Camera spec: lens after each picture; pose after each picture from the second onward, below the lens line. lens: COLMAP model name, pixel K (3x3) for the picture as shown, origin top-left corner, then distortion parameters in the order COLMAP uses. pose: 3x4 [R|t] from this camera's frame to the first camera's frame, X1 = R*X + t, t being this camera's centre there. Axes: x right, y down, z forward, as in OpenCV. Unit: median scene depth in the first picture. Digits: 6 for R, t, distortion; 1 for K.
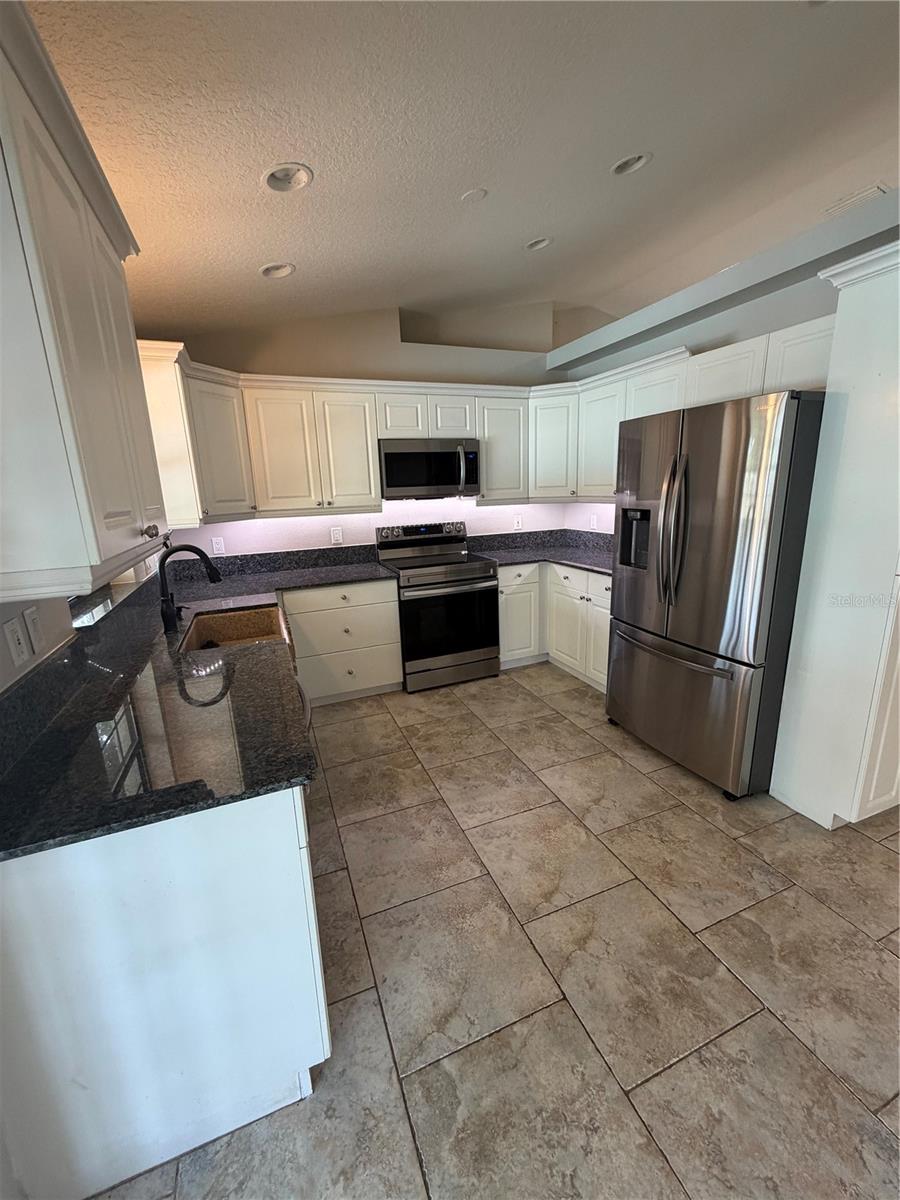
lens RADIAL K [[475.9, 0, 450.0], [0, 475.9, 600.0], [0, 0, 1]] dist [-0.000711, 0.000032]
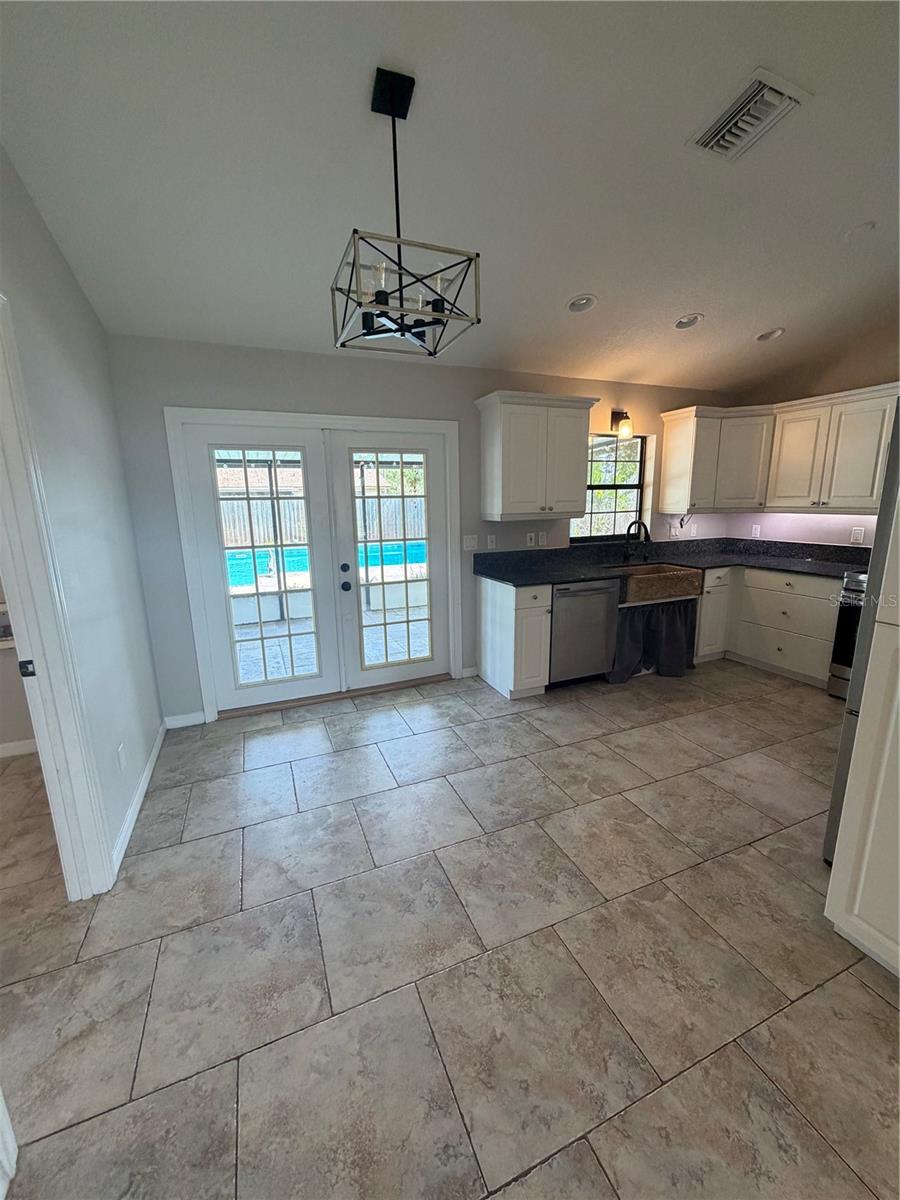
lens RADIAL K [[475.9, 0, 450.0], [0, 475.9, 600.0], [0, 0, 1]] dist [-0.000711, 0.000032]
pose [[0.015009, 0.242969, -0.969918, 1.022489], [-0.215409, 0.948035, 0.234154, -0.070831], [0.976408, 0.205415, 0.066567, 0.131780]]
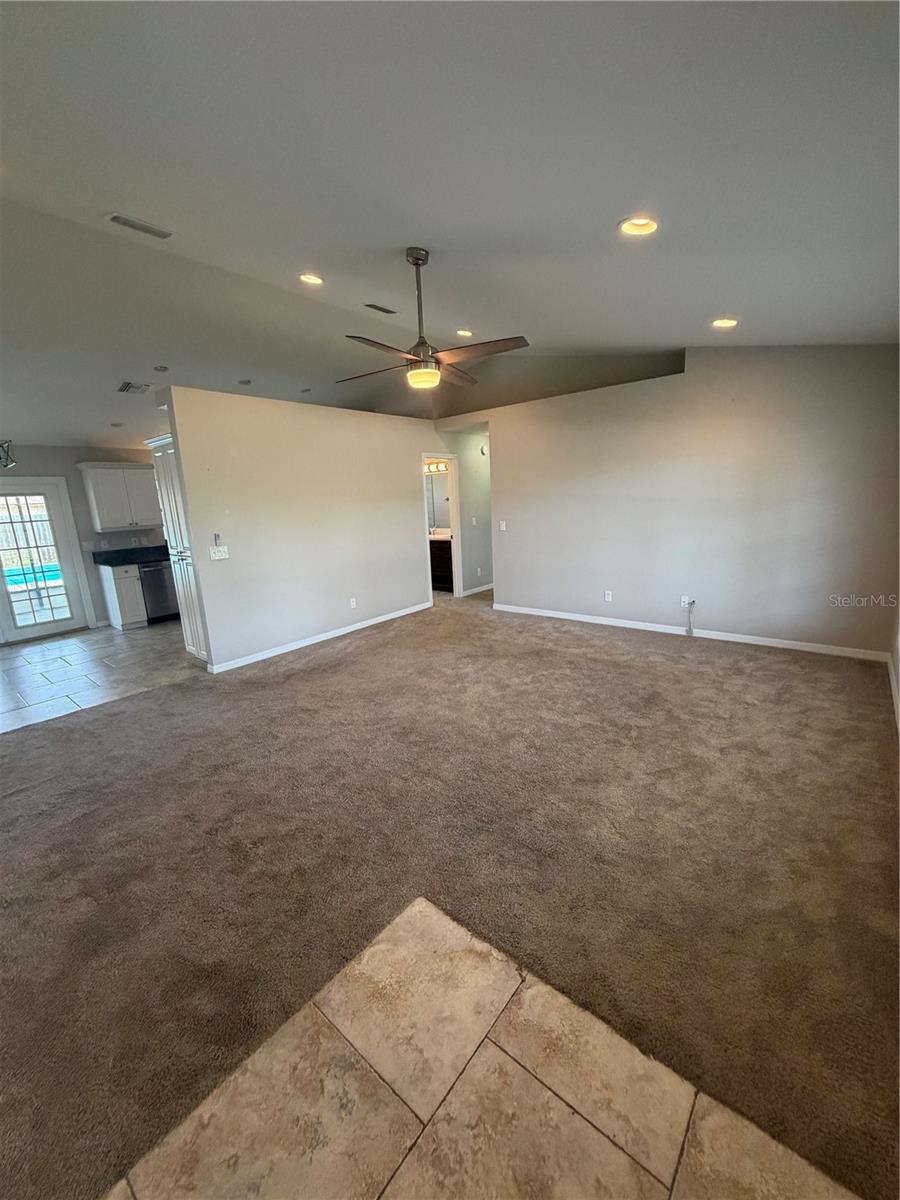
lens RADIAL K [[475.9, 0, 450.0], [0, 475.9, 600.0], [0, 0, 1]] dist [-0.000711, 0.000032]
pose [[0.471814, 0.199407, -0.858853, 2.502238], [-0.171778, 0.976213, 0.132289, -0.267363], [0.864803, 0.085116, 0.494845, 0.634261]]
